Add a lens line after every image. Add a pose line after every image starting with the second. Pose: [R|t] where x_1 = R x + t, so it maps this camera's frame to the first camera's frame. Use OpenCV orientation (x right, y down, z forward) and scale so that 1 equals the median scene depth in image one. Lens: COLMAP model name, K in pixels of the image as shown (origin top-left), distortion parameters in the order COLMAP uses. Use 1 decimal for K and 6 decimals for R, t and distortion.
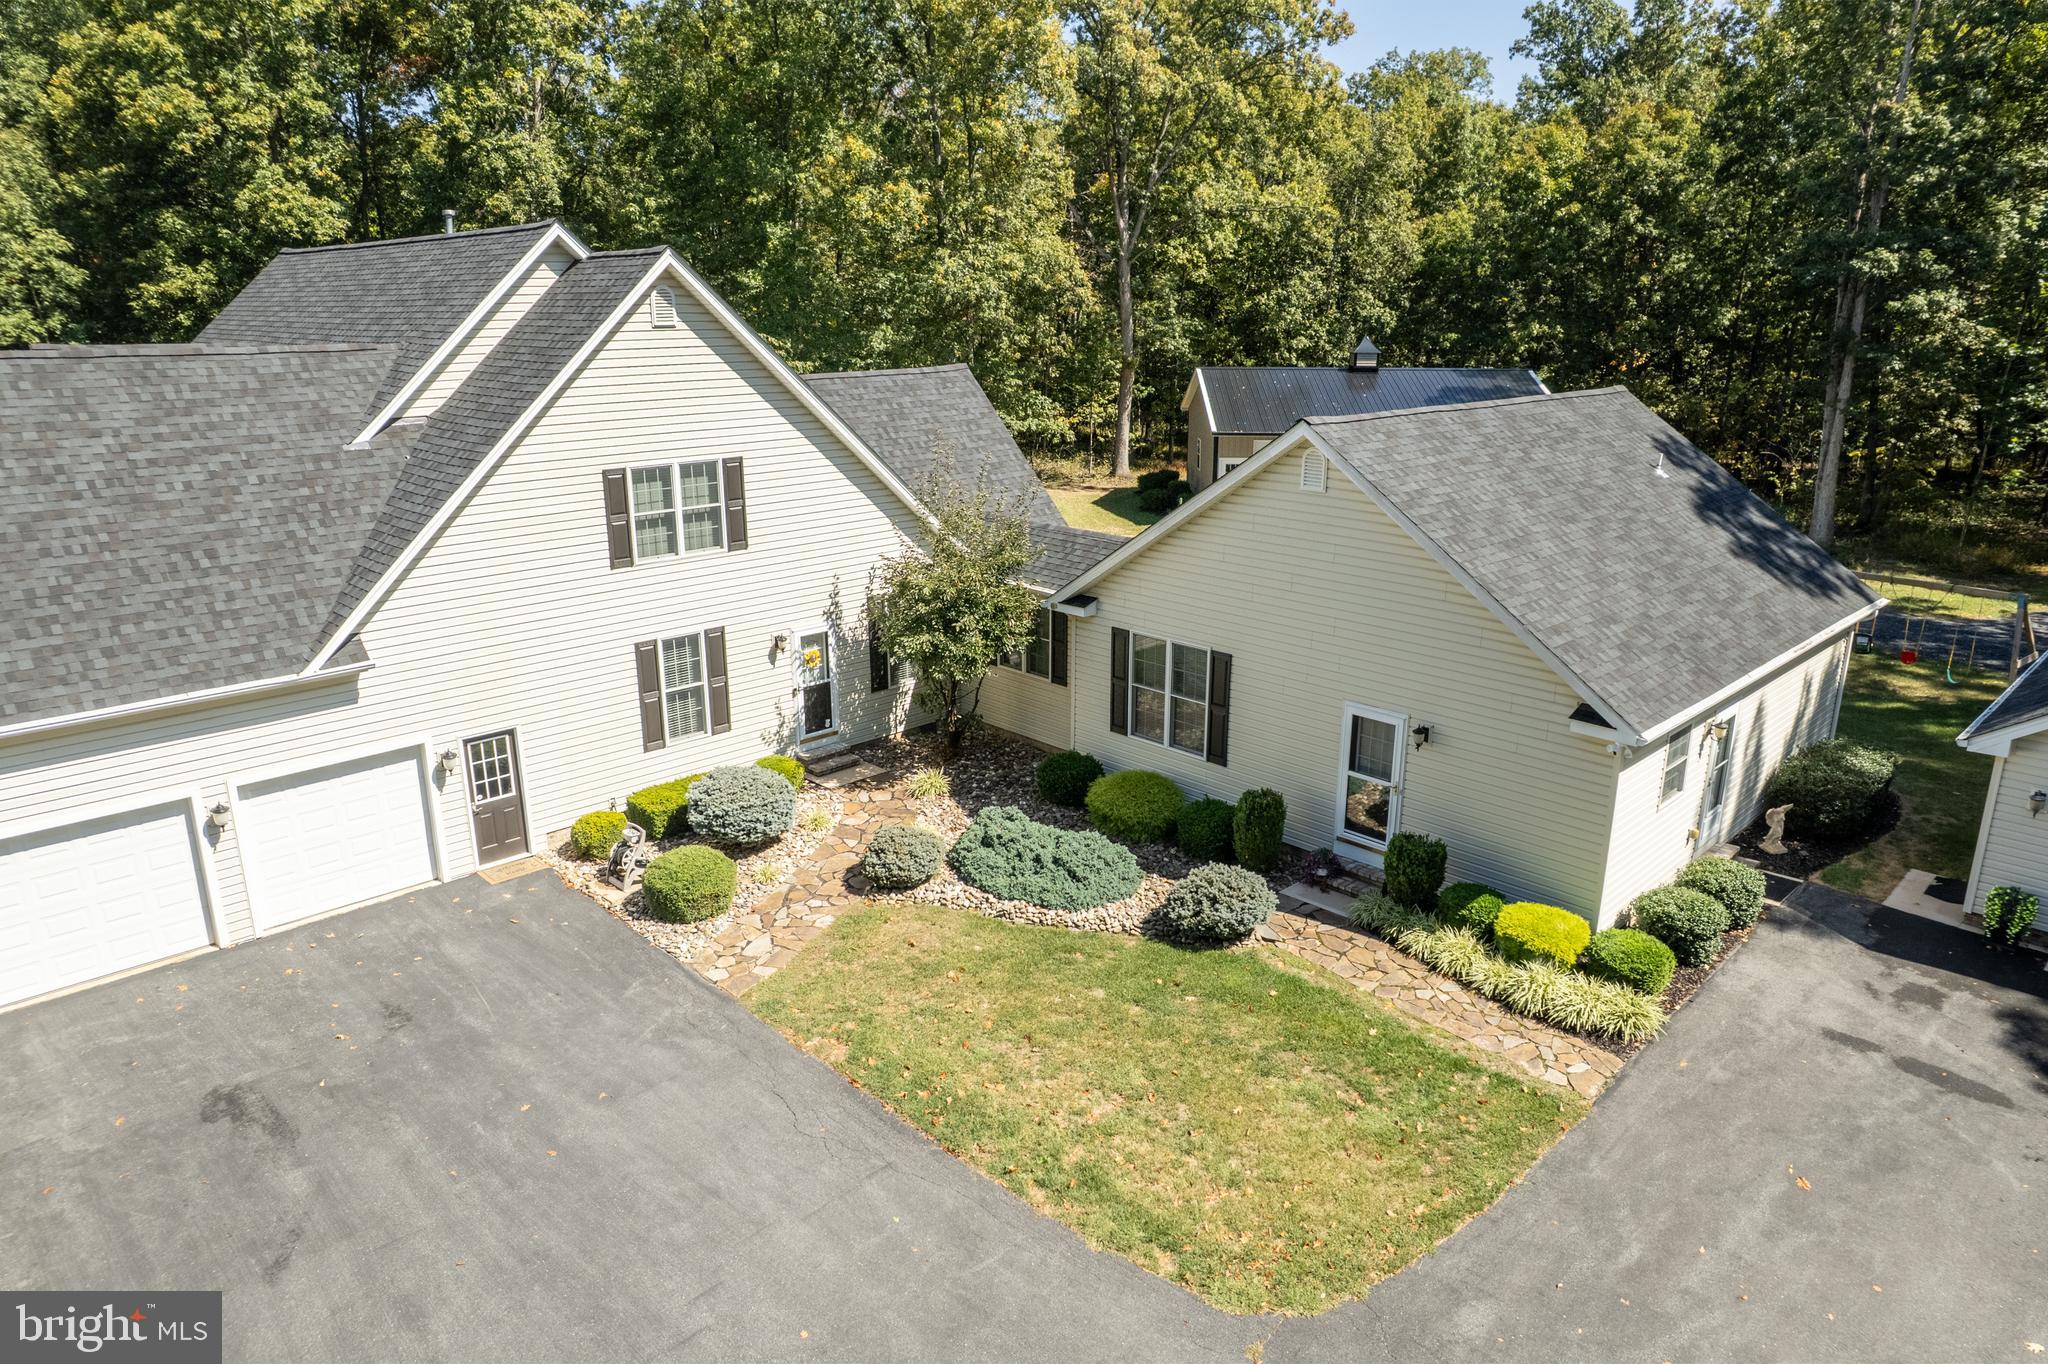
lens RADIAL K [[1314.0, 0, 1034.7], [0, 1314.0, 688.1], [0, 0, 1]] dist [-0.082918, 0.077402]
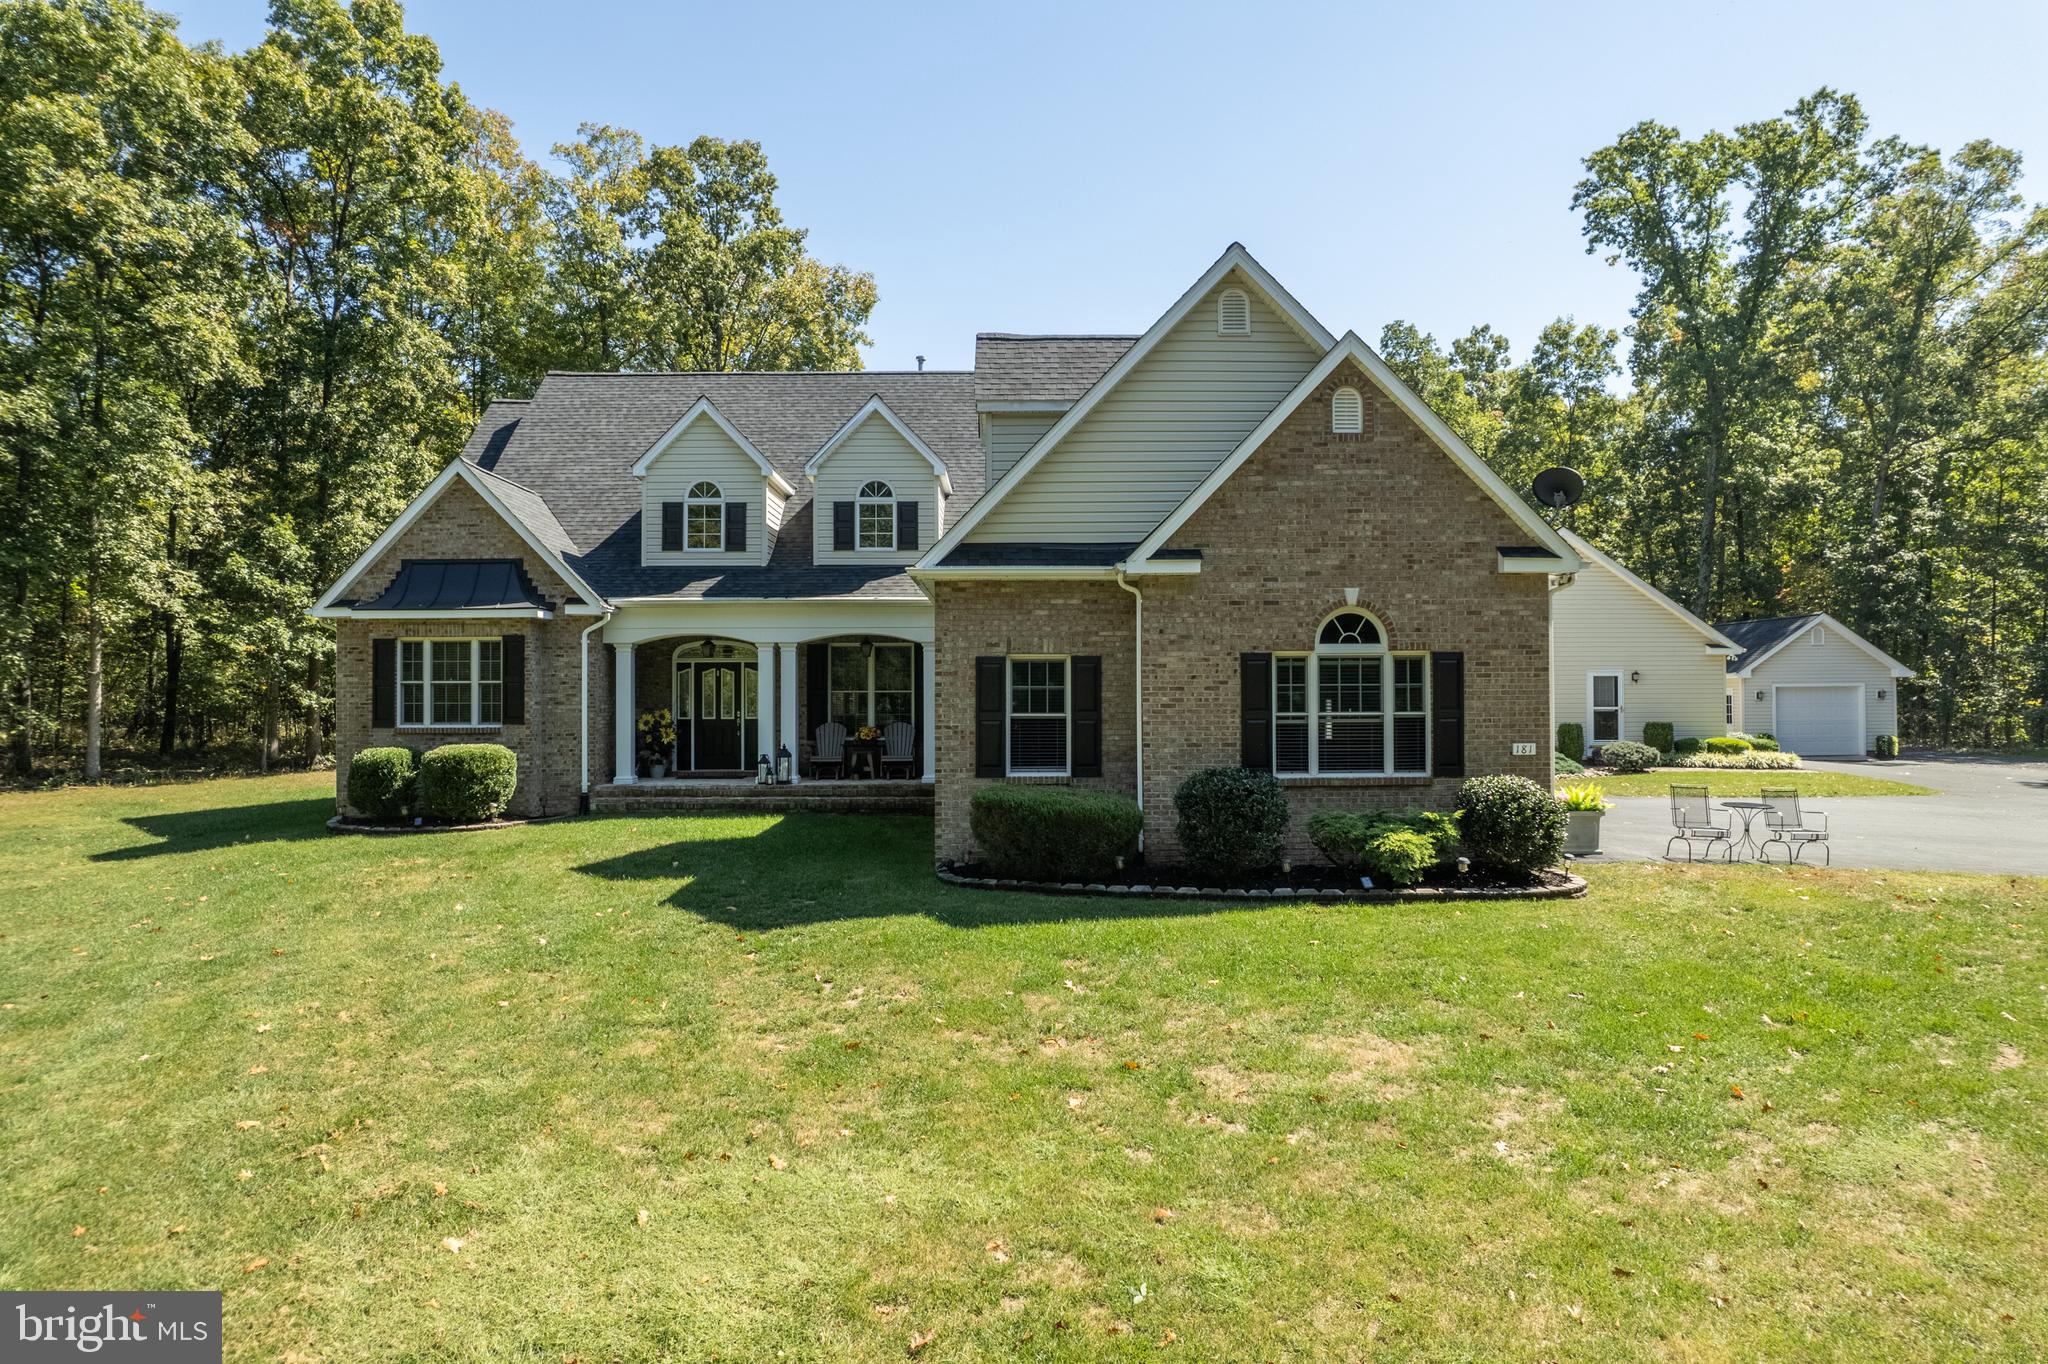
lens RADIAL K [[1321.2, 0, 1035.8], [0, 1321.2, 684.3], [0, 0, 1]] dist [-0.071023, 0.060781]
pose [[0.682409, 0.010296, 0.730898, -1.631478], [0.214701, 0.952973, -0.213882, 0.252908], [-0.698729, 0.302880, 0.648107, 0.306589]]
